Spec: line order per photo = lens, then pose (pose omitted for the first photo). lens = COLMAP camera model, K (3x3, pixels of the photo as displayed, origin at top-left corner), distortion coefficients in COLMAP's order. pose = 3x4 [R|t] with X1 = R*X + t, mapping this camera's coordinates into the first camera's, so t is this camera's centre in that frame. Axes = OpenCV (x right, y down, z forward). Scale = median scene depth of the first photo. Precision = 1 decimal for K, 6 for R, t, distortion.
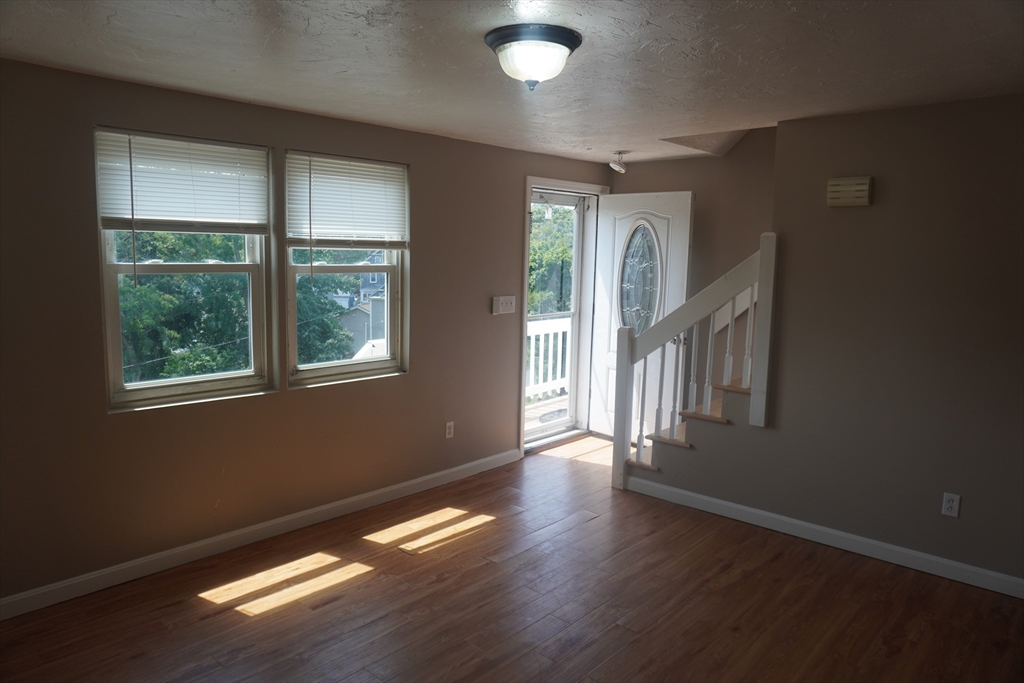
lens RADIAL K [[683.8, 0, 512.0], [0, 683.8, 341.5], [0, 0, 1]] dist [0.005171, 0.004313]
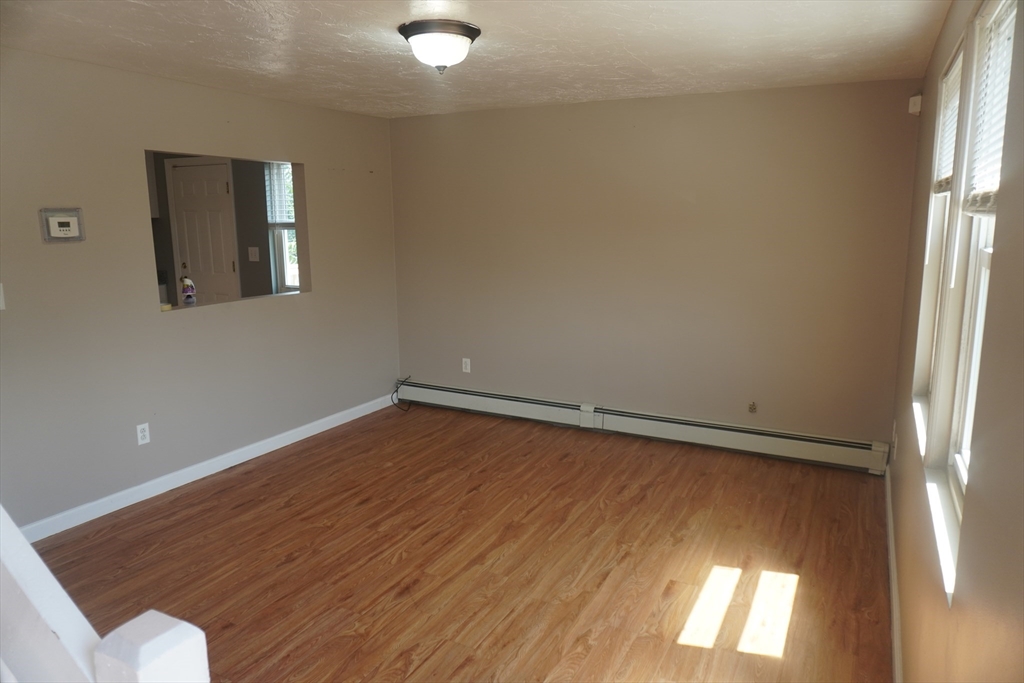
lens RADIAL K [[689.6, 0, 512.0], [0, 689.6, 341.5], [0, 0, 1]] dist [-0.058229, 0.051905]
pose [[-0.966671, 0.028218, -0.254460, 0.153378], [-0.050571, 0.953279, 0.297829, -0.193630], [0.250976, 0.300771, -0.920080, 1.534167]]
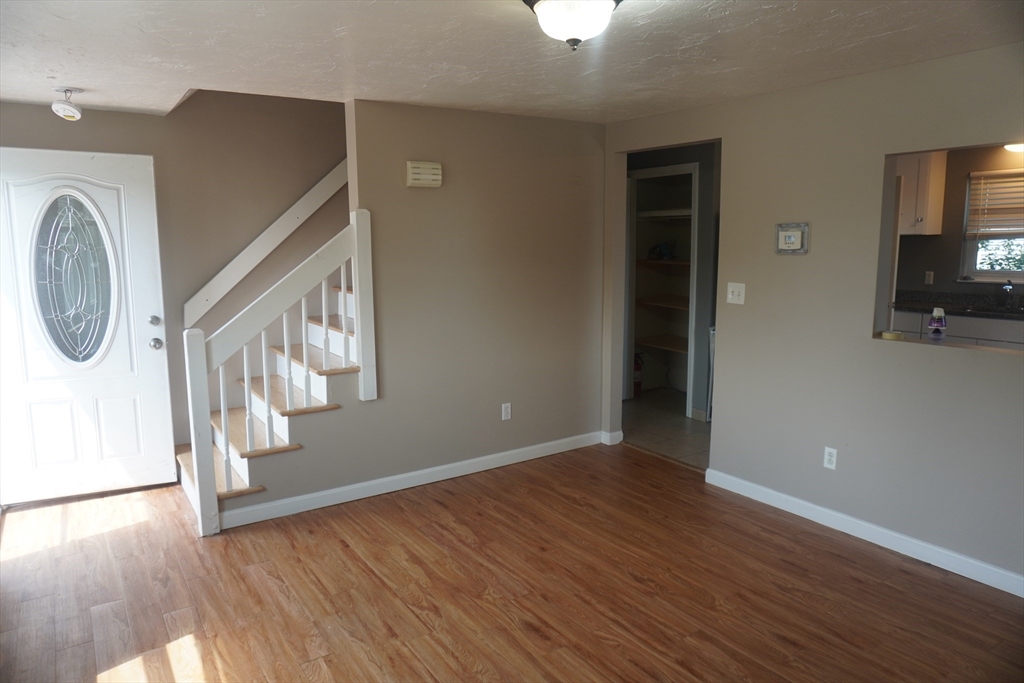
lens RADIAL K [[689.6, 0, 512.0], [0, 689.6, 341.5], [0, 0, 1]] dist [-0.058229, 0.051905]
pose [[0.246867, -0.162678, 0.955297, -0.633701], [0.139988, 0.981455, 0.130957, -0.075682], [-0.958885, 0.101401, 0.265061, 0.596478]]
